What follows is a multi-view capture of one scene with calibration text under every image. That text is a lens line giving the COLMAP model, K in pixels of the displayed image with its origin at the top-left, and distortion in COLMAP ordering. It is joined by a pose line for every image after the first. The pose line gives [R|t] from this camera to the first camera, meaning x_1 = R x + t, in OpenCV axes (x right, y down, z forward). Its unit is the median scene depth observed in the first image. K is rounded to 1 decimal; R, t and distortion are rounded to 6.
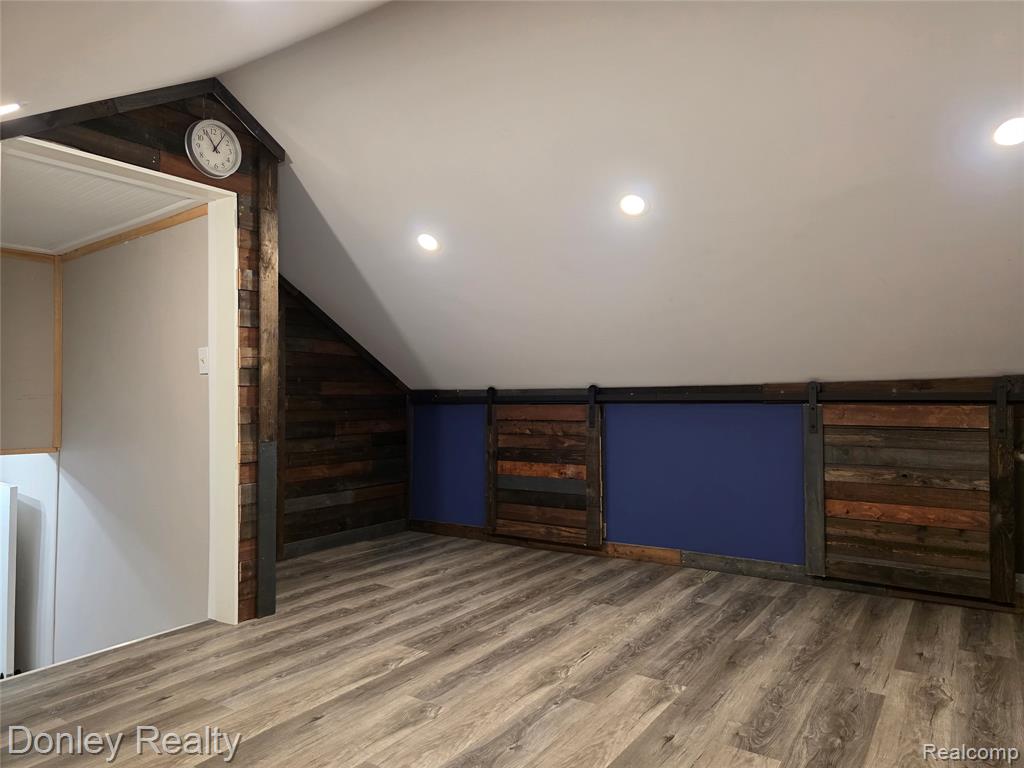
lens RADIAL K [[693.2, 0, 512.6], [0, 693.2, 384.8], [0, 0, 1]] dist [0.052704, -0.045835]
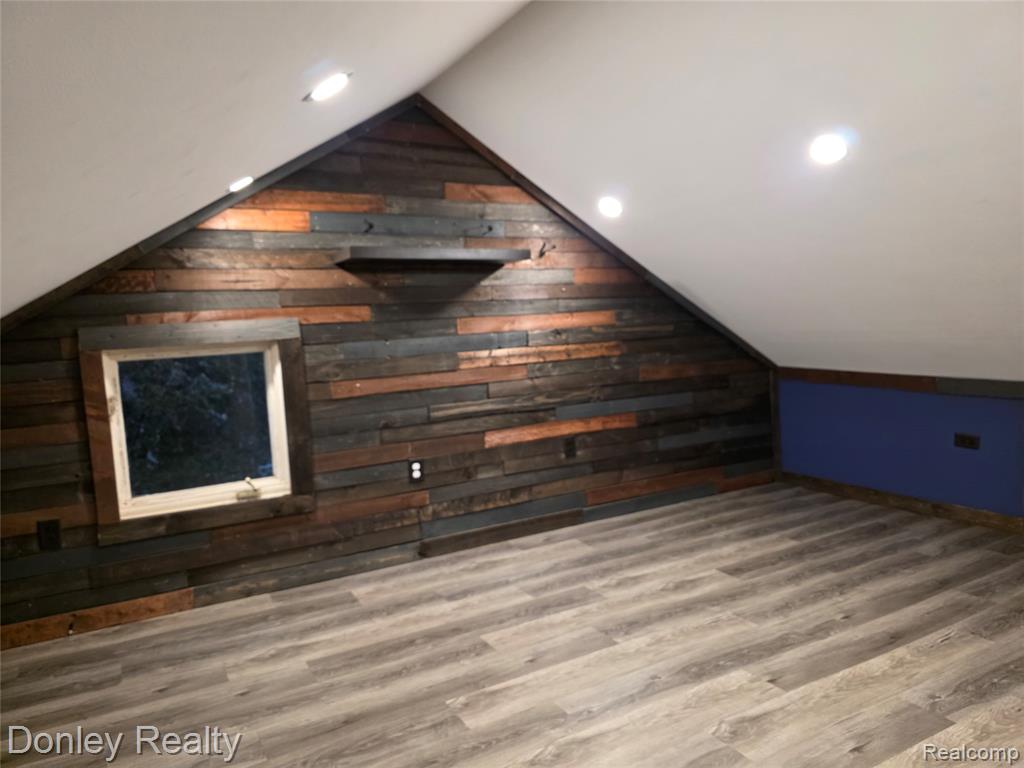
lens RADIAL K [[693.2, 0, 509.9], [0, 693.2, 383.7], [0, 0, 1]] dist [0.052704, -0.045835]
pose [[-0.888593, 0.005290, 0.458665, -0.289612], [0.039053, 0.997175, 0.064158, -0.064205], [-0.457031, 0.074923, -0.886290, 1.898563]]
